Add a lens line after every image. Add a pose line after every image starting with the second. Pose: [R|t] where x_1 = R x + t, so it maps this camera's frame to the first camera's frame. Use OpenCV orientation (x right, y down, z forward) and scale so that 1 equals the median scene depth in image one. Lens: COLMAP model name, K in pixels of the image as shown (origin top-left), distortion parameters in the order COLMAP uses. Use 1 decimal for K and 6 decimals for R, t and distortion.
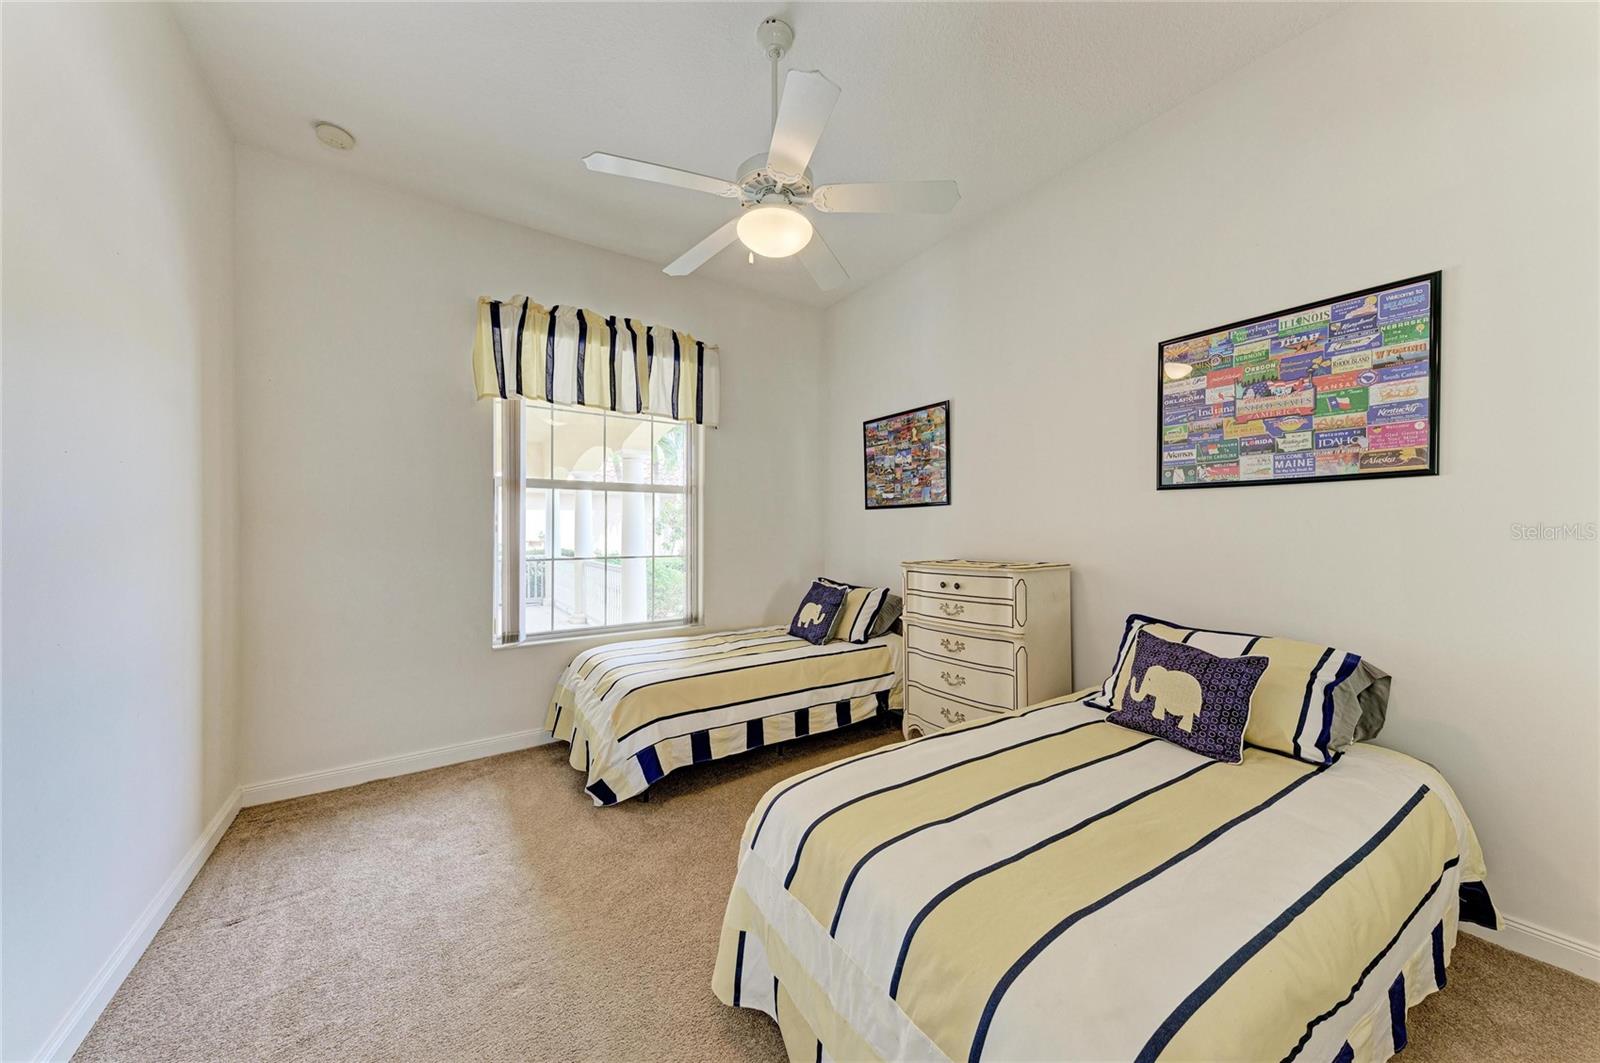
lens RADIAL K [[541.3, 0, 800.0], [0, 541.3, 534.8], [0, 0, 1]] dist [0.018369, -0.004395]
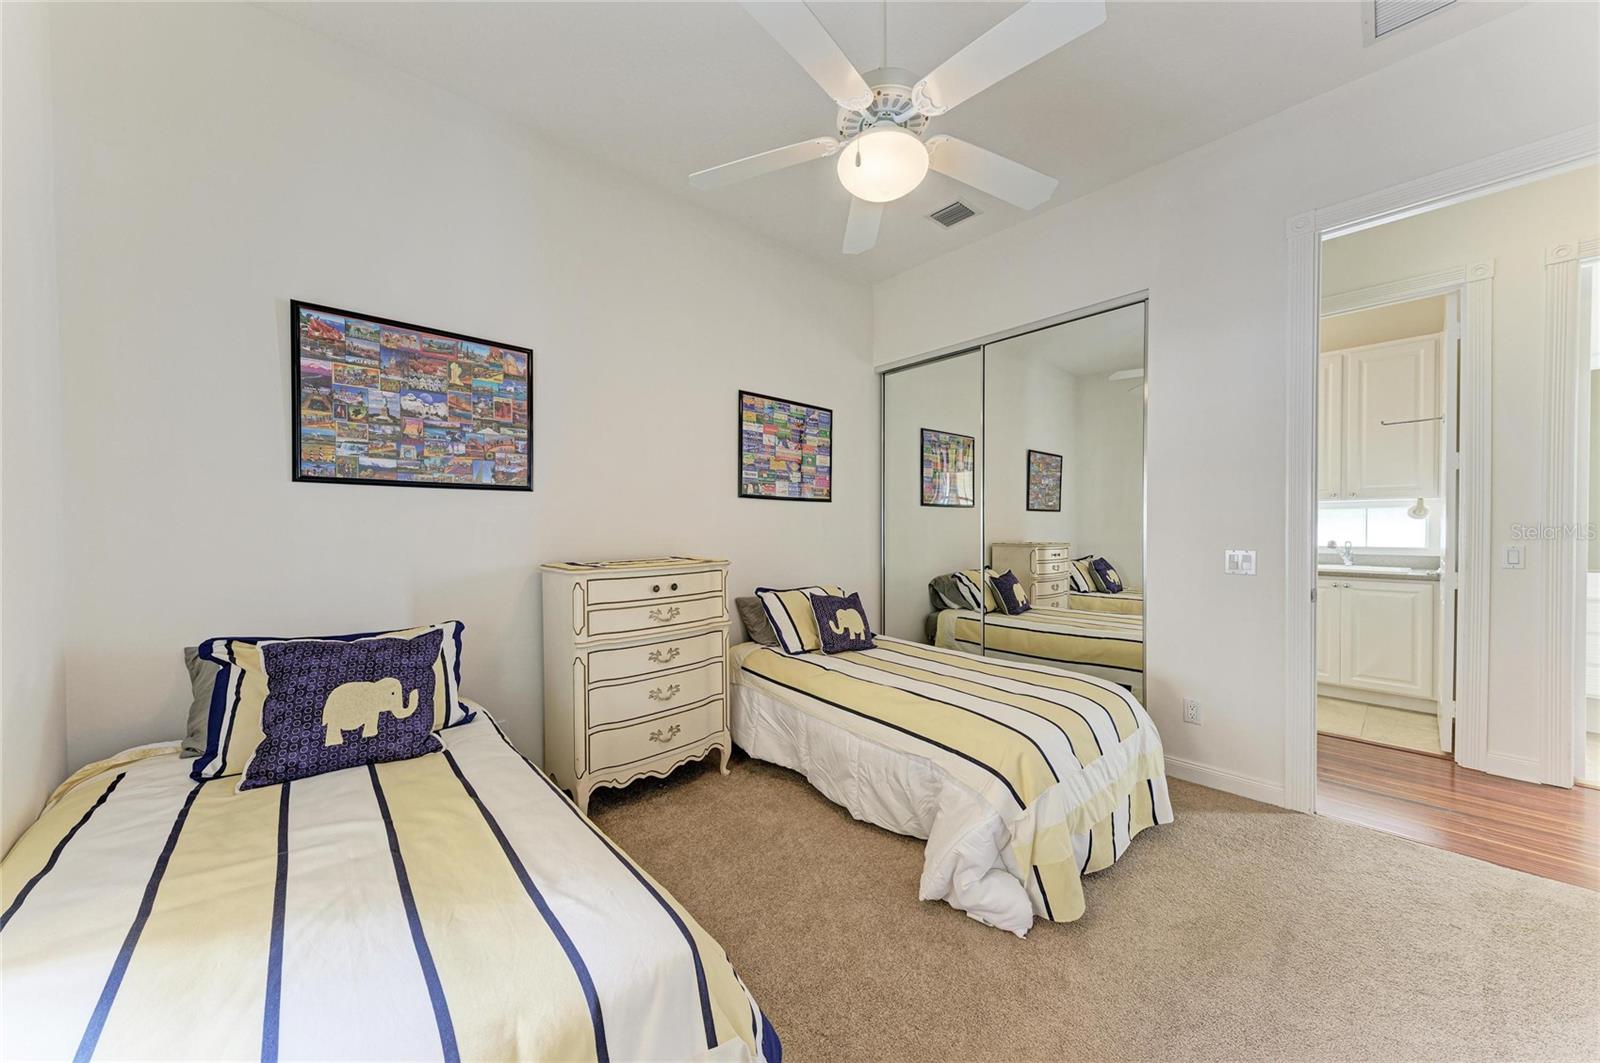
lens RADIAL K [[566.2, 0, 766.3], [0, 566.2, 539.4], [0, 0, 1]] dist [0.013280, 0.000015]
pose [[-0.126901, -0.014702, 0.991806, -0.665526], [0.008906, 0.999833, 0.015961, 0.001688], [-0.991875, 0.010858, -0.126749, 0.965719]]
